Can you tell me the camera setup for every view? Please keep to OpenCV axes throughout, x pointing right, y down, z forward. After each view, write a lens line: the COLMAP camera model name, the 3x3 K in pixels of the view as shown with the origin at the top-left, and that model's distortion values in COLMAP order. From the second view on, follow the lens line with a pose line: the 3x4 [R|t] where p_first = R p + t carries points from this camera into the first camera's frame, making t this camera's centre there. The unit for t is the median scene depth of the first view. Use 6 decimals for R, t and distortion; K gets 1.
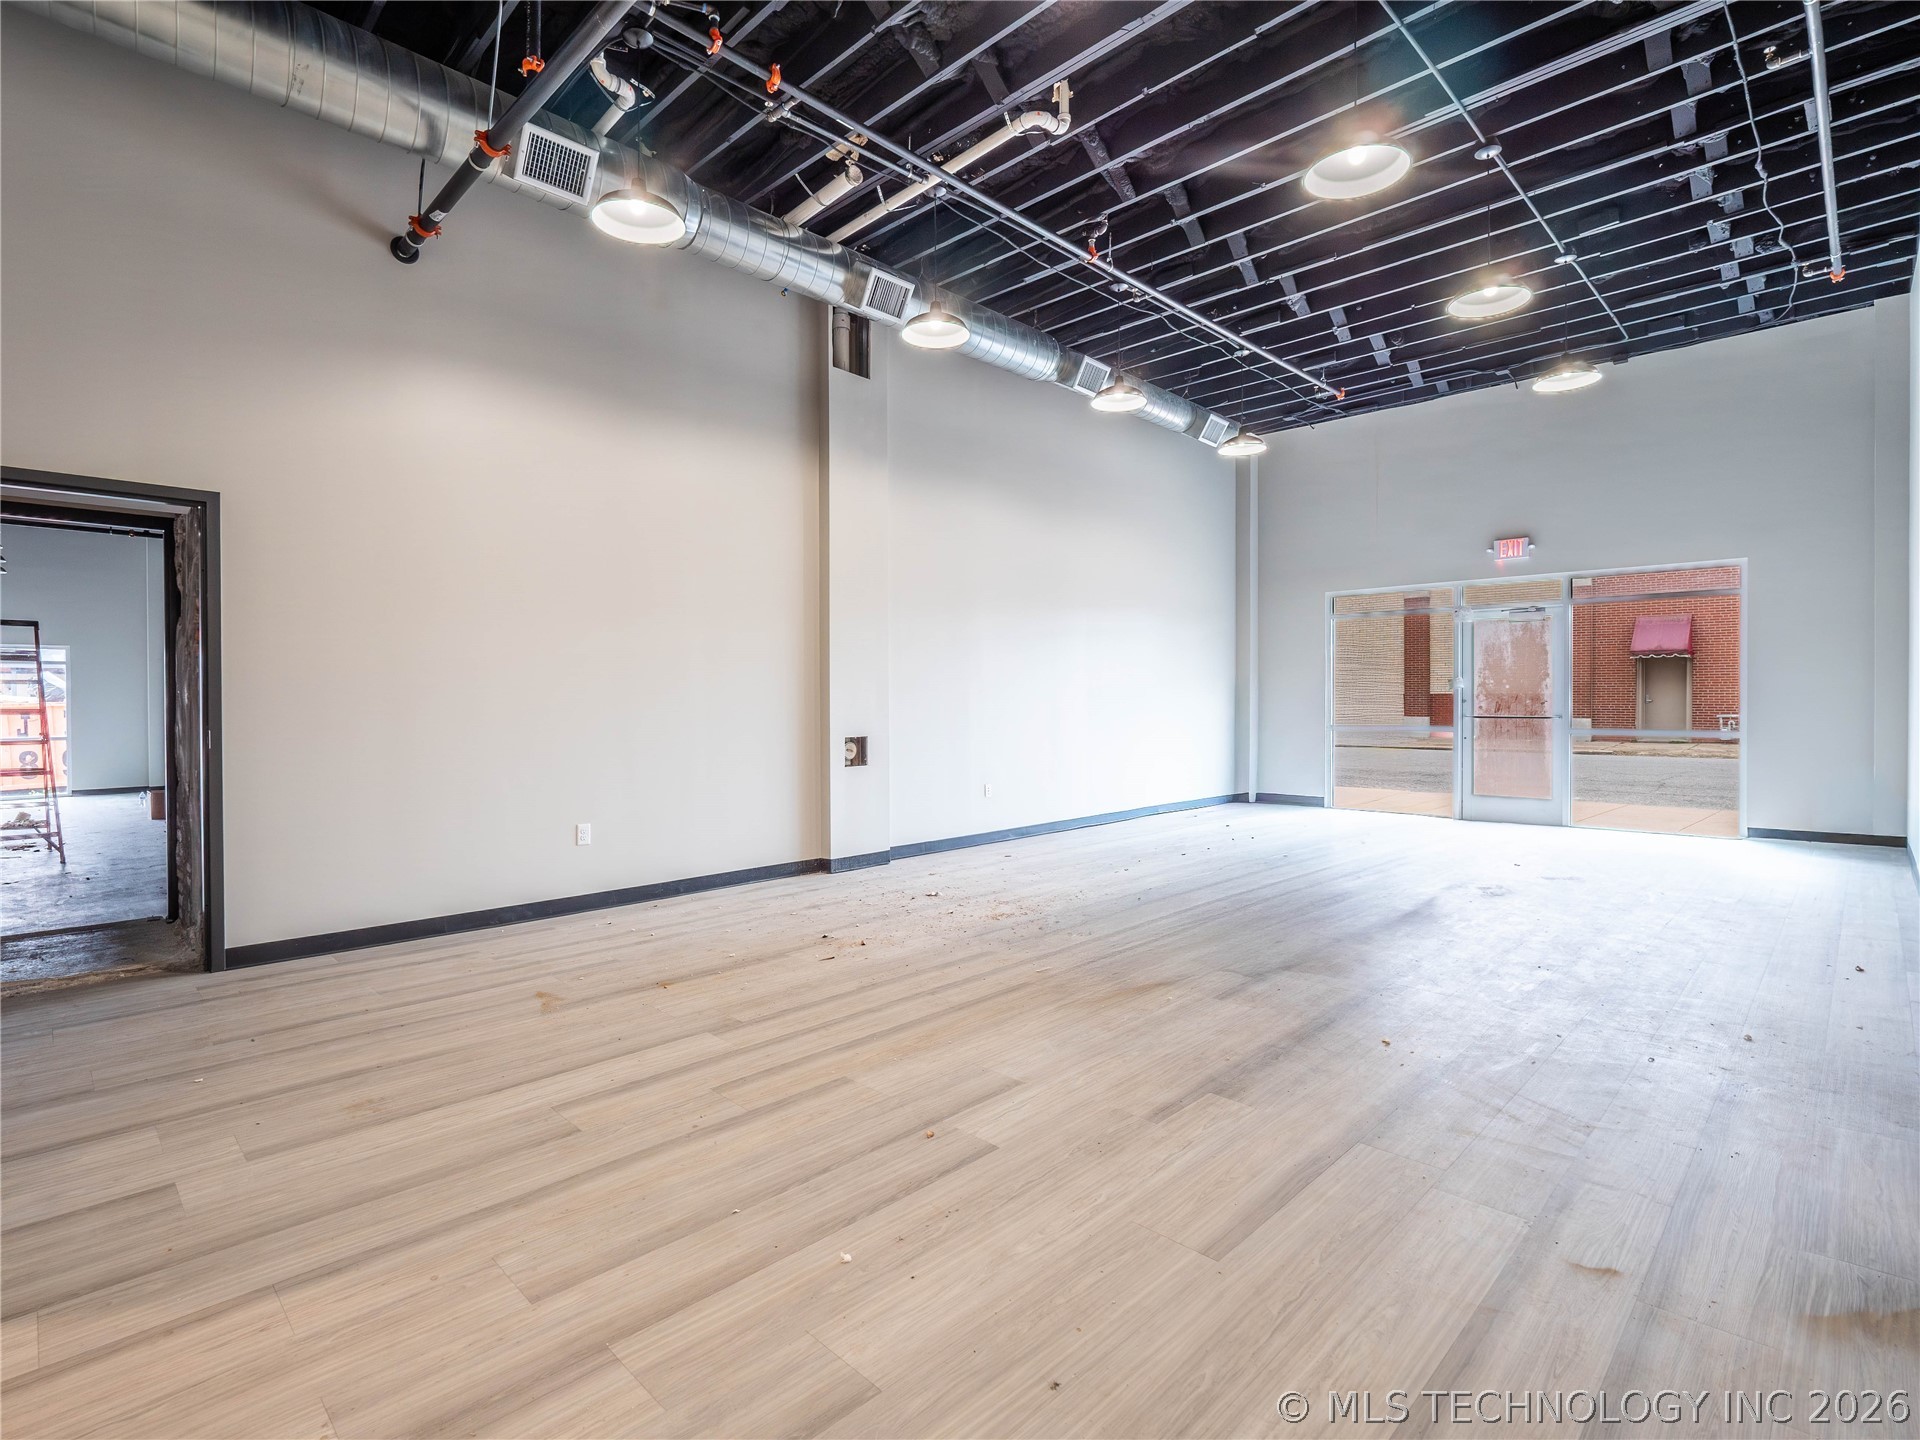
lens RADIAL K [[941.3, 0, 957.8], [0, 941.3, 710.7], [0, 0, 1]] dist [-0.011837, -0.001860]
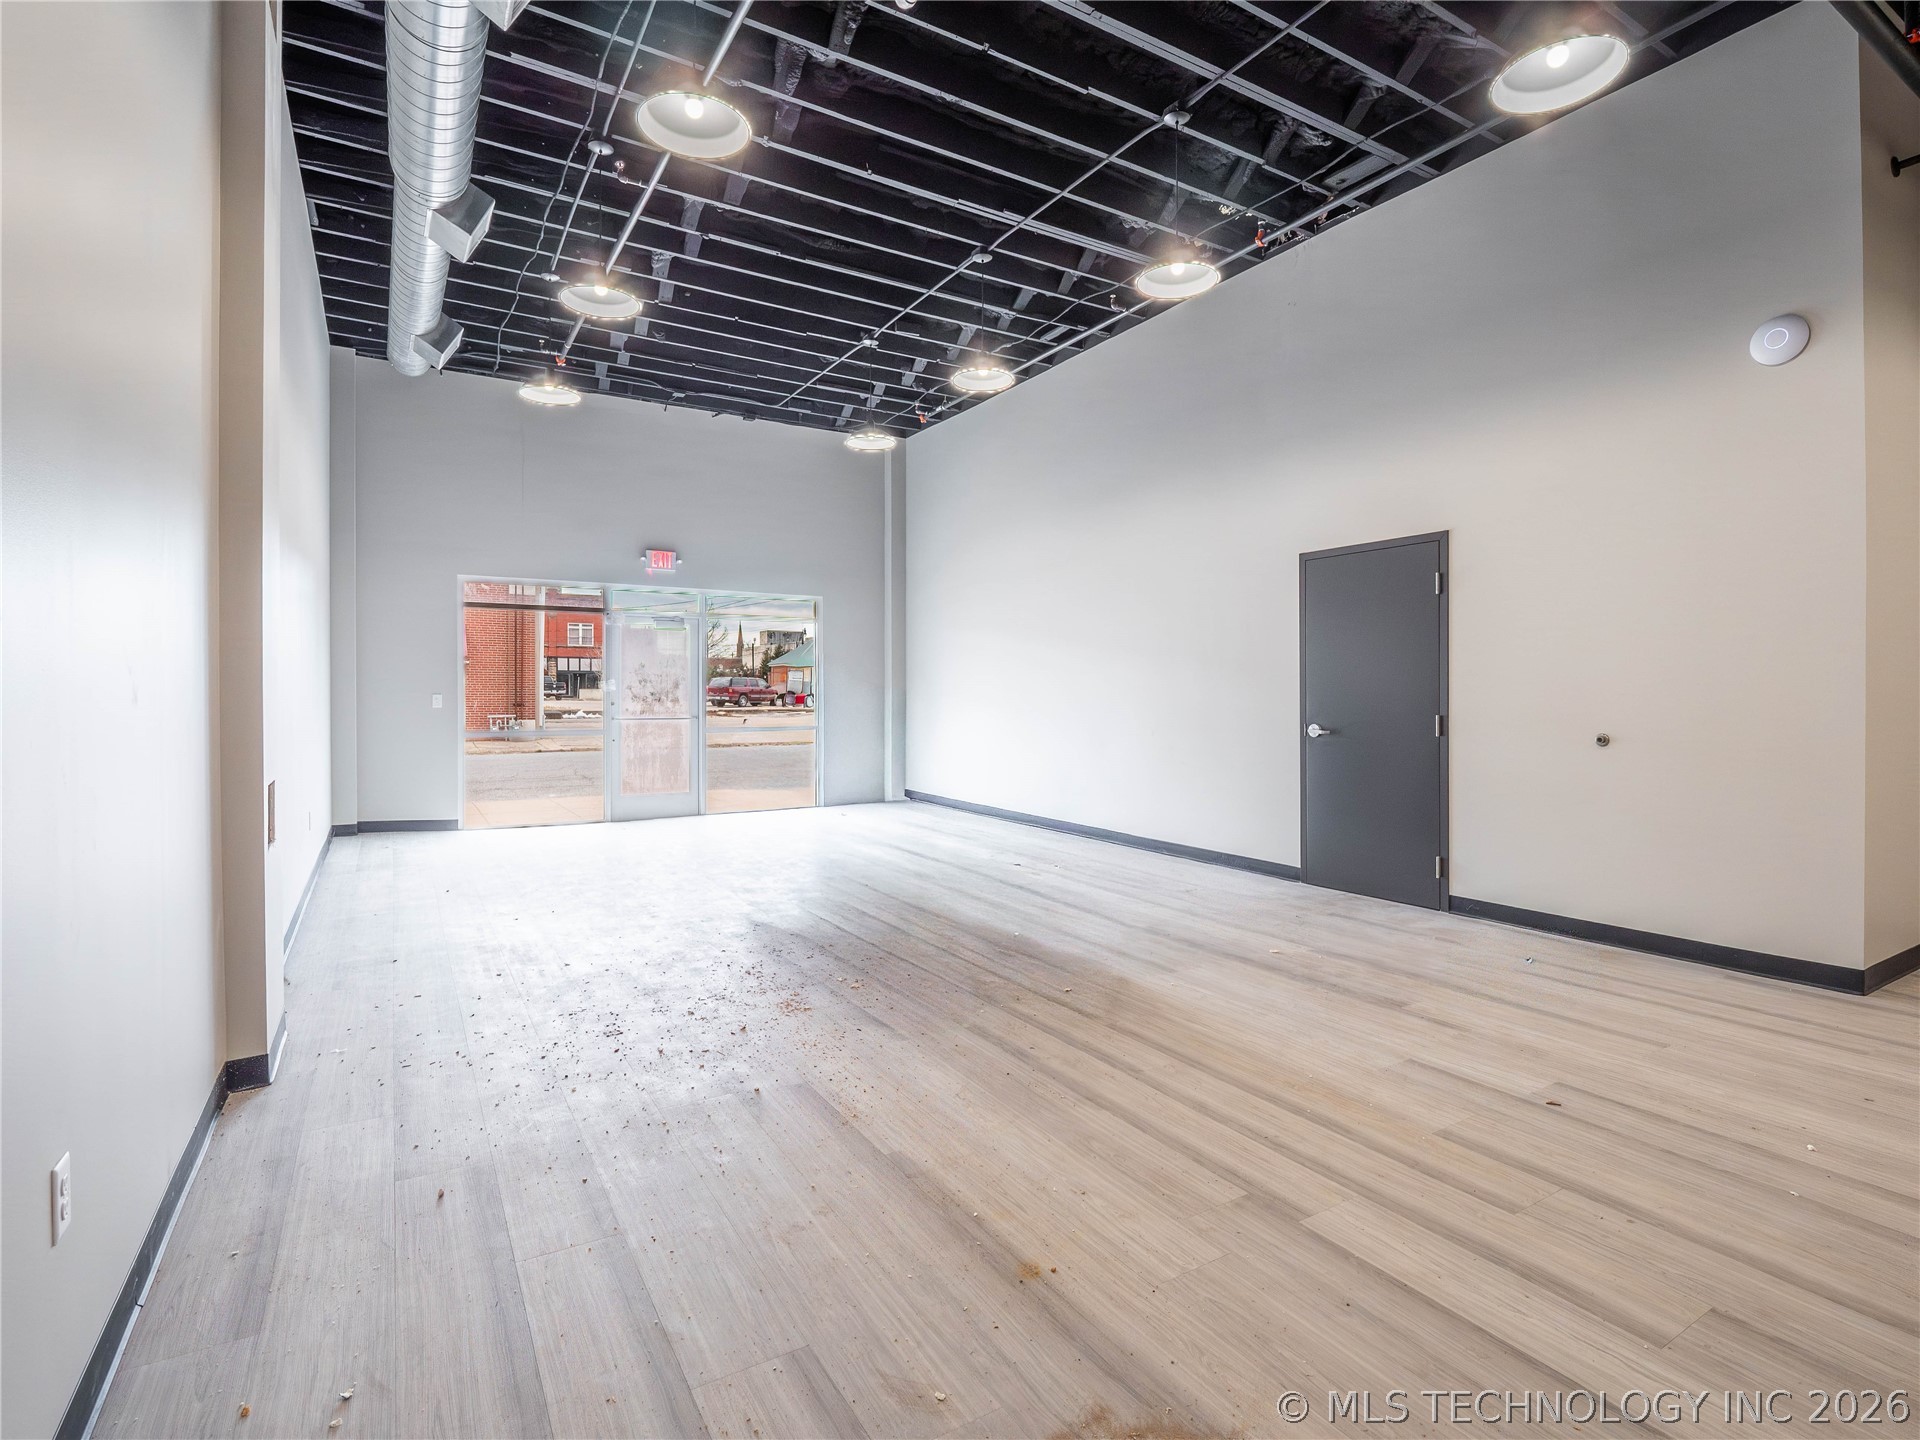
lens RADIAL K [[941.3, 0, 967.0], [0, 941.3, 712.3], [0, 0, 1]] dist [-0.011837, -0.001860]
pose [[0.235862, -0.012021, 0.971712, -0.650232], [0.012497, 0.999878, 0.009336, -0.011017], [-0.971706, 0.009942, 0.235983, 0.737098]]
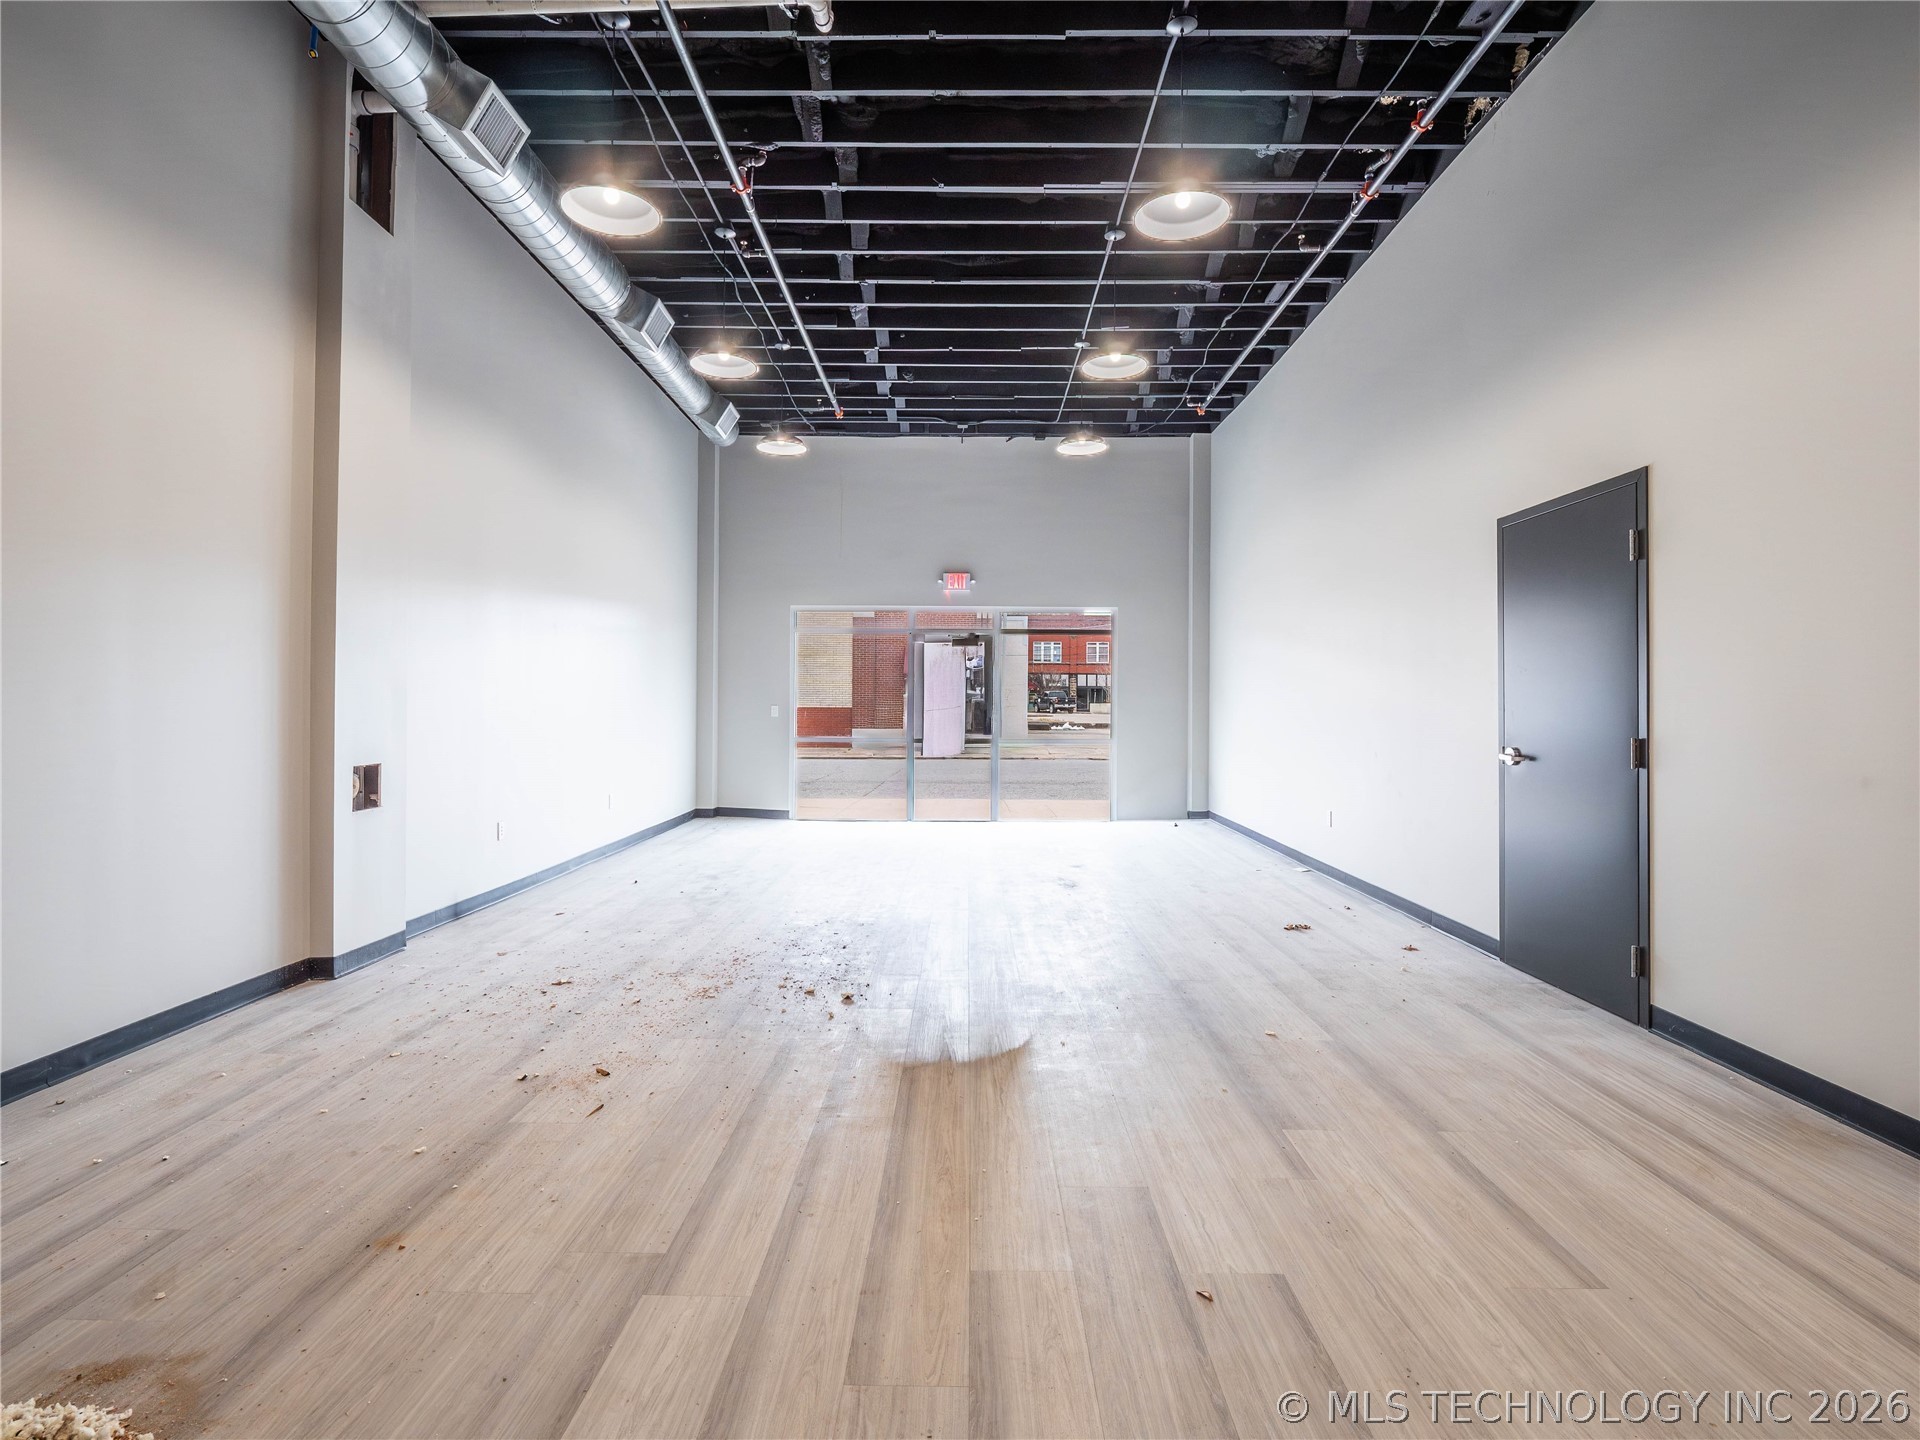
lens RADIAL K [[941.3, 0, 964.1], [0, 941.3, 712.4], [0, 0, 1]] dist [-0.011837, -0.001860]
pose [[0.714101, 0.006694, 0.700011, -0.364535], [0.000533, 0.999949, -0.010106, -0.003542], [-0.700043, 0.007590, 0.714061, 0.315040]]
